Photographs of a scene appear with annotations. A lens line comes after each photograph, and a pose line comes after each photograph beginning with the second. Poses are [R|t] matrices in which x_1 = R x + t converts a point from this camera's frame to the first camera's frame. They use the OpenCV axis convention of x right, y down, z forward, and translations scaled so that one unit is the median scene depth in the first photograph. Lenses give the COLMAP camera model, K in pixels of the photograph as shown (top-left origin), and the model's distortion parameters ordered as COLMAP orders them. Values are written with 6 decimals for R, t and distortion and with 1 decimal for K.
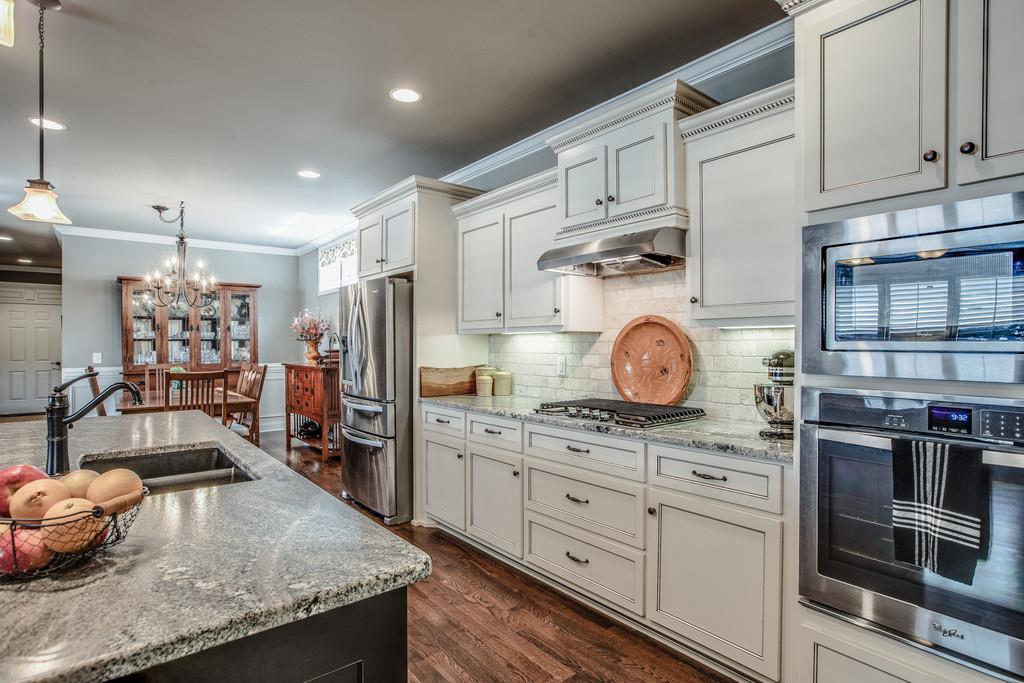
lens RADIAL K [[522.6, 0, 508.1], [0, 522.6, 344.4], [0, 0, 1]] dist [-0.061977, 0.034289]
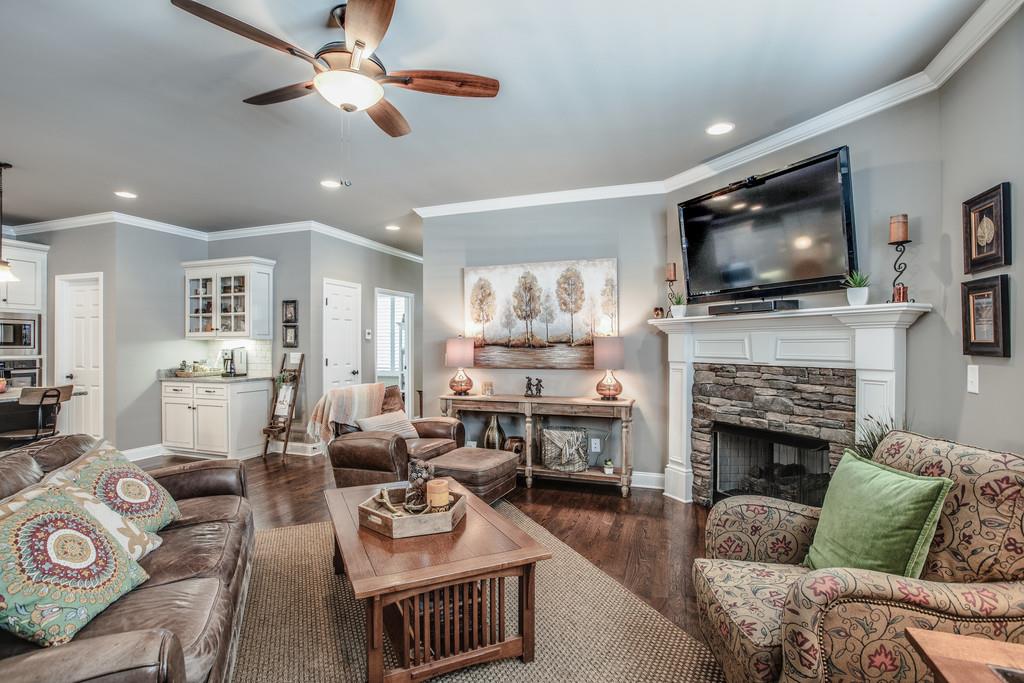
lens RADIAL K [[489.7, 0, 509.5], [0, 489.7, 345.7], [0, 0, 1]] dist [-0.055919, 0.026471]
pose [[-0.525322, -0.000004, 0.850903, -2.131896], [0.002529, 0.999996, 0.001565, -0.001075], [-0.850900, 0.002974, -0.525320, -0.228470]]
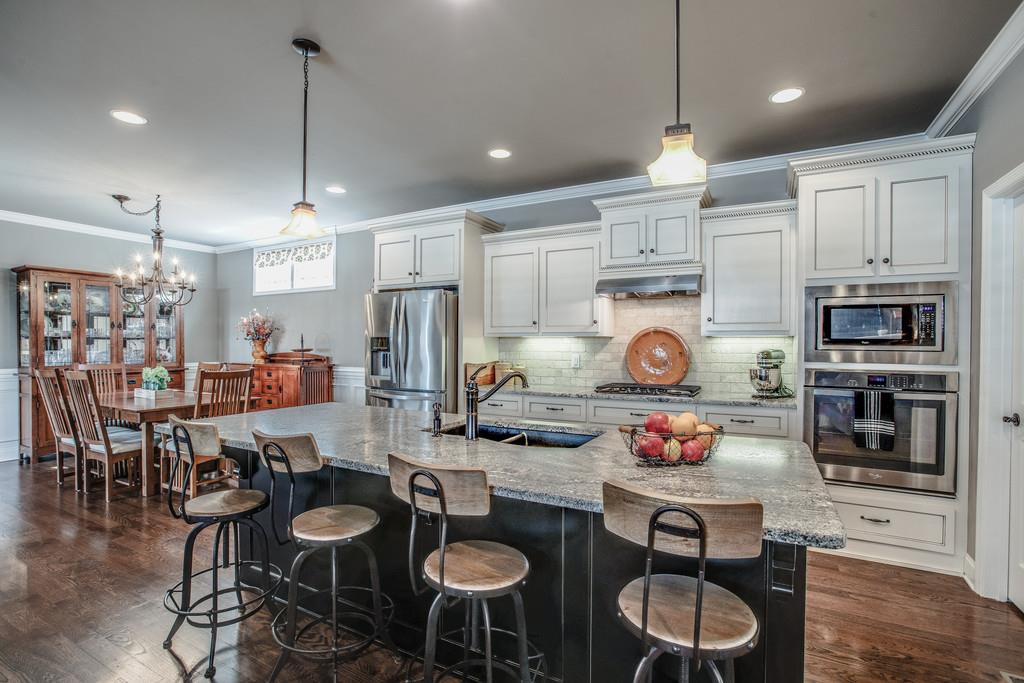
lens RADIAL K [[480.4, 0, 510.2], [0, 480.4, 345.0], [0, 0, 1]] dist [-0.053586, 0.021086]
pose [[0.921095, 0.003842, 0.389319, -0.659952], [-0.004639, 0.999989, 0.001108, -0.001980], [-0.389310, -0.002827, 0.921102, -0.123017]]
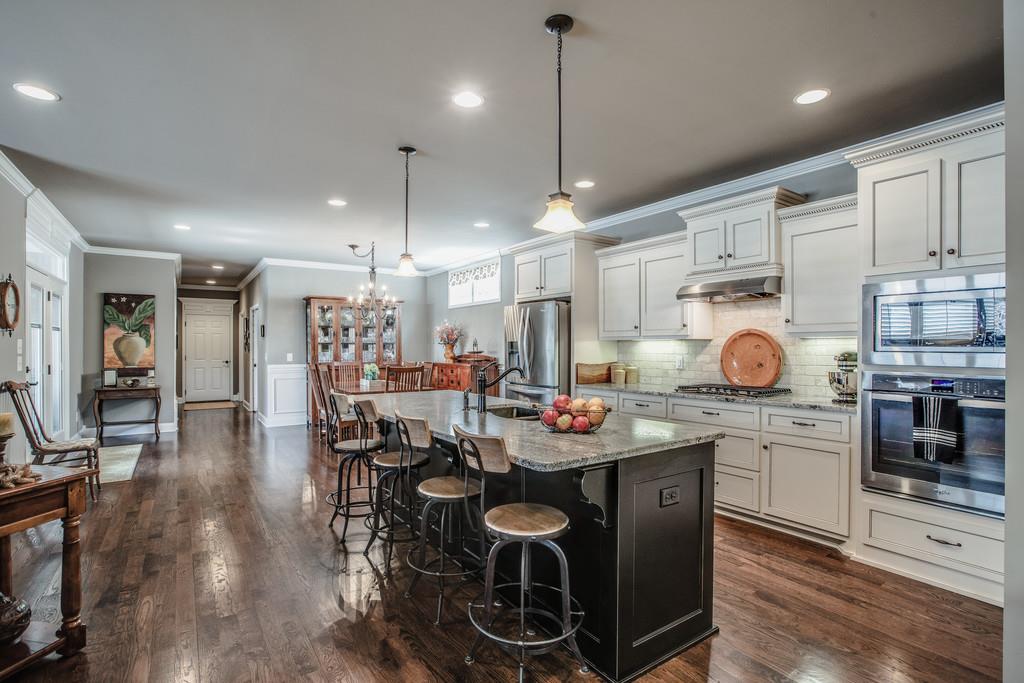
lens RADIAL K [[489.7, 0, 509.5], [0, 489.7, 345.7], [0, 0, 1]] dist [-0.055919, 0.026471]
pose [[0.997320, 0.000420, -0.073163, -0.324777], [-0.000570, 0.999998, -0.002039, -0.002629], [0.073162, 0.002075, 0.997318, -0.464431]]
